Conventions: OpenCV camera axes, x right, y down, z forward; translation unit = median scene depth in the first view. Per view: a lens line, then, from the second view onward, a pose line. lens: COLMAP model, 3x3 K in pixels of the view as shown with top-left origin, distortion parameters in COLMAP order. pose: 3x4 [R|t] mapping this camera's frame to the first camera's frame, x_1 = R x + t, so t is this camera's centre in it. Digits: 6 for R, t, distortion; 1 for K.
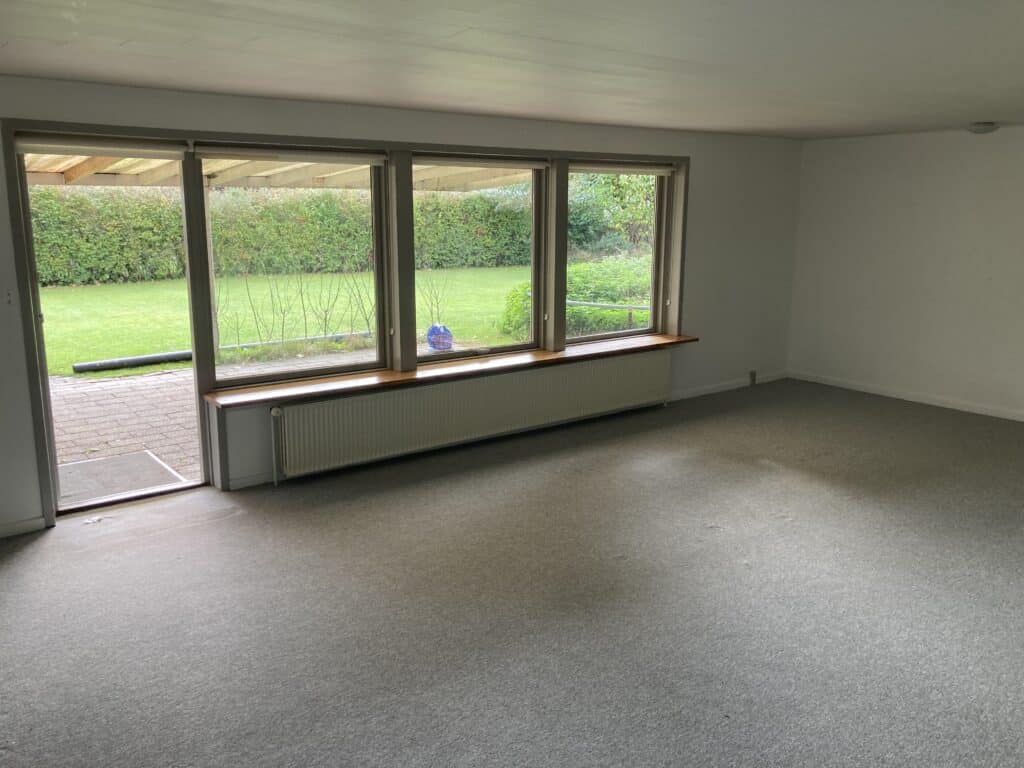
lens RADIAL K [[844.7, 0, 513.0], [0, 844.7, 382.3], [0, 0, 1]] dist [0.021651, -0.018097]
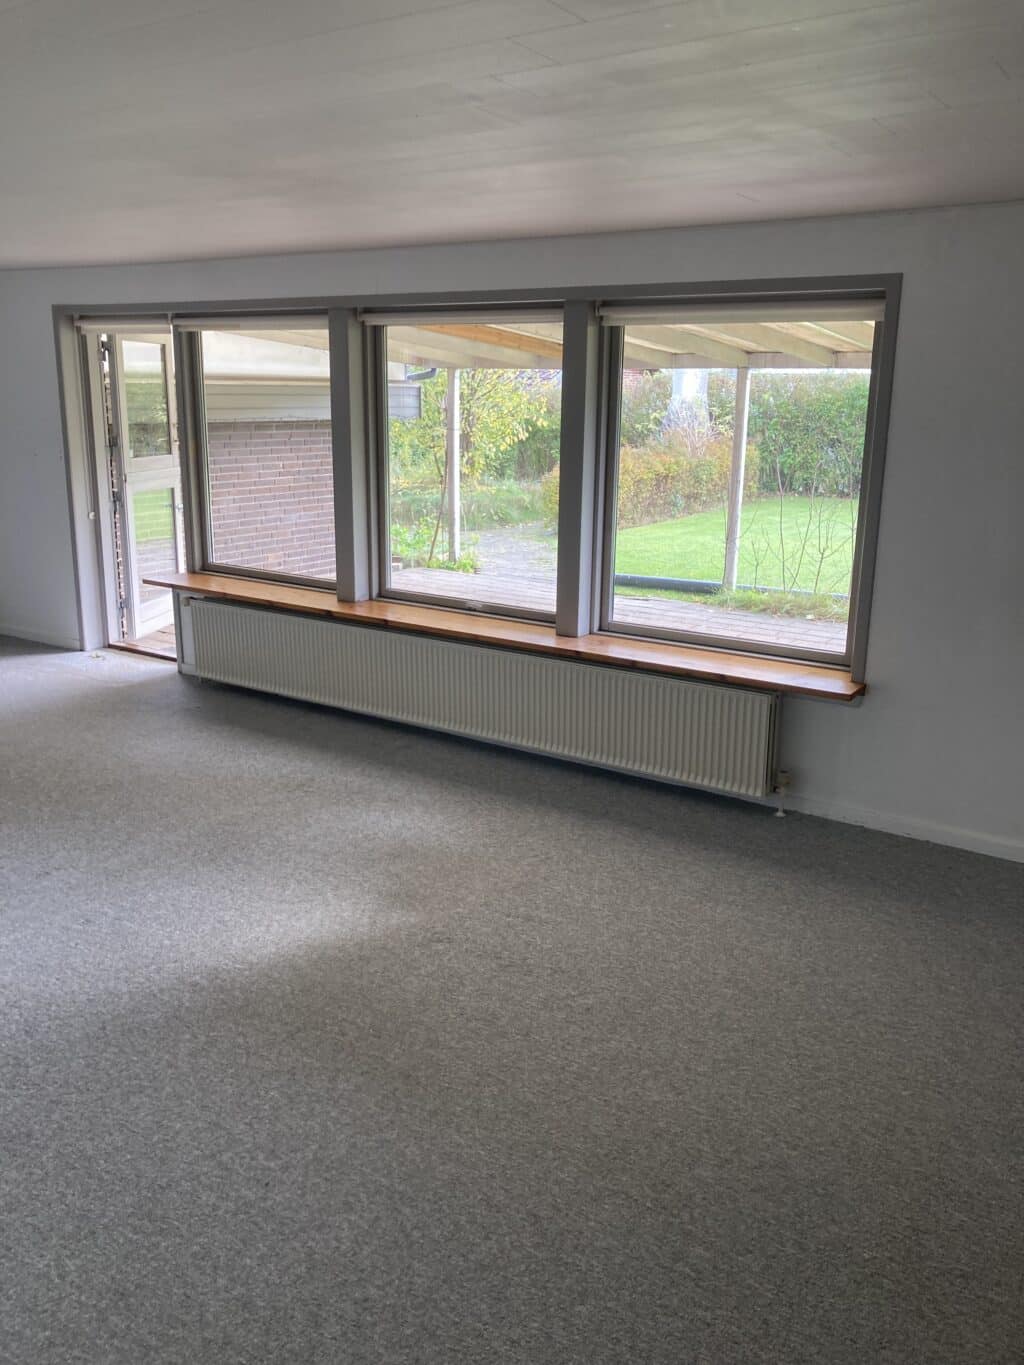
lens RADIAL K [[1126.0, 0, 515.9], [0, 1126.0, 679.7], [0, 0, 1]] dist [0.021651, -0.018097]
pose [[0.315168, 0.238367, -0.918613, 0.861616], [-0.213058, 0.961007, 0.176269, -0.155811], [0.924811, 0.140164, 0.353665, 0.781421]]
